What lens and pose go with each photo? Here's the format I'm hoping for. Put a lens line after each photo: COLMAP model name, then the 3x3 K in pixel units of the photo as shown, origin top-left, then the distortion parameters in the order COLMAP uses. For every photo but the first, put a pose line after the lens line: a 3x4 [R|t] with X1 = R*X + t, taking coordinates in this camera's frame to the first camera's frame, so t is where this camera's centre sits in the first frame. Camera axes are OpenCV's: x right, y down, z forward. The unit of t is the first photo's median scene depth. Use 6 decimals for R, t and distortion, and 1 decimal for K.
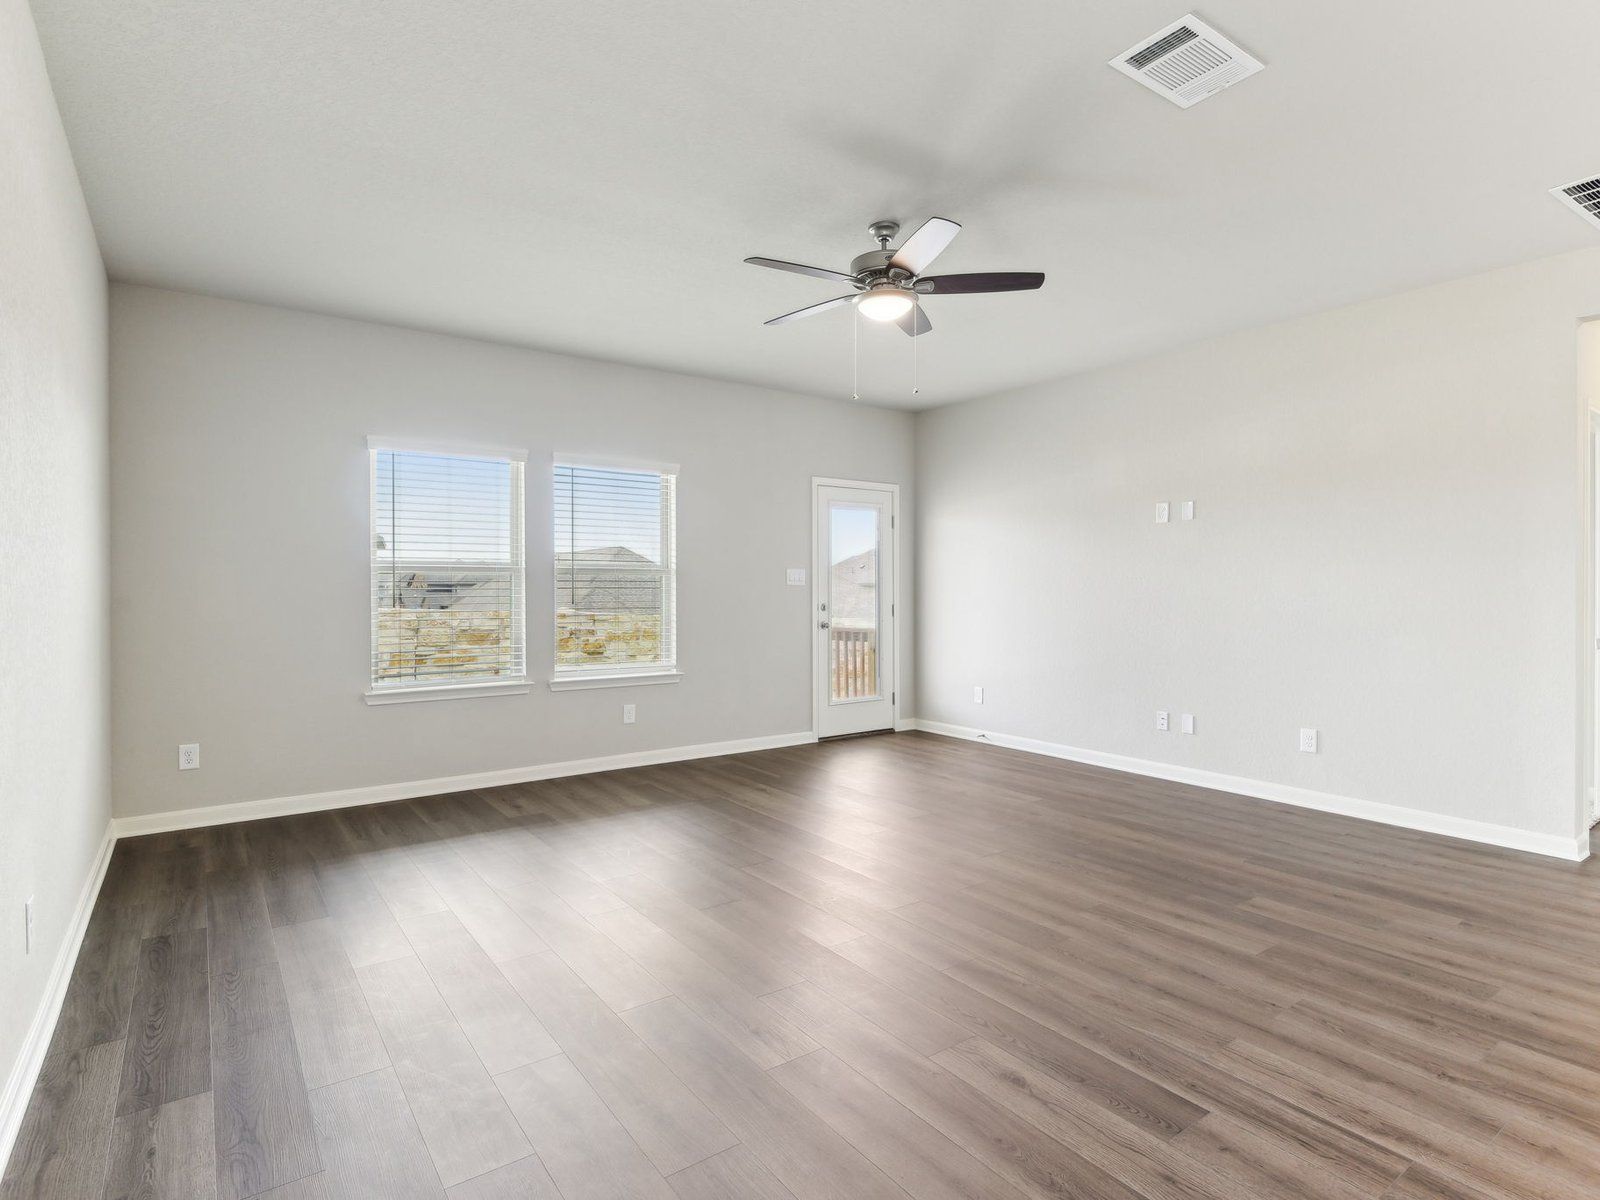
lens RADIAL K [[854.9, 0, 798.7], [0, 854.9, 592.0], [0, 0, 1]] dist [0.011674, -0.011791]
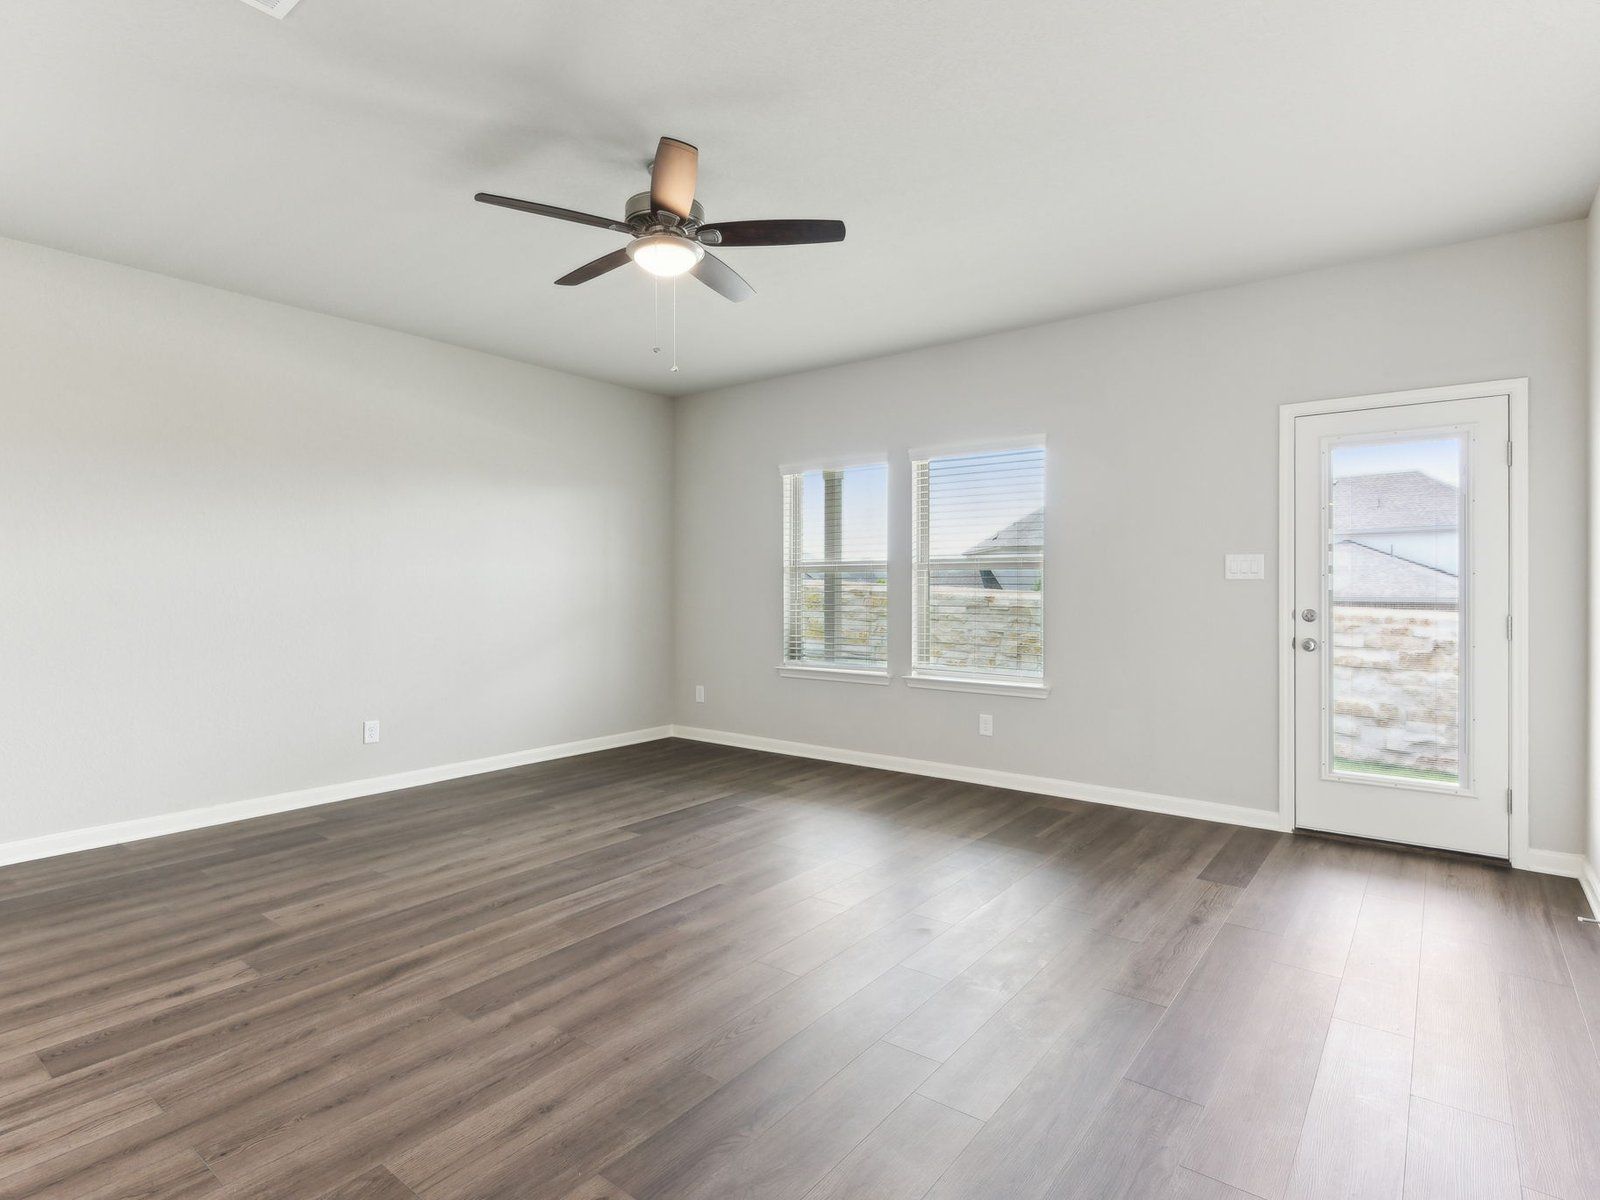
lens RADIAL K [[854.9, 0, 773.3], [0, 854.9, 579.3], [0, 0, 1]] dist [0.011674, -0.011791]
pose [[0.261186, -0.007045, -0.965263, 0.595478], [-0.005904, 0.999943, -0.008895, -0.000073], [0.965270, 0.008022, 0.261130, 0.543509]]
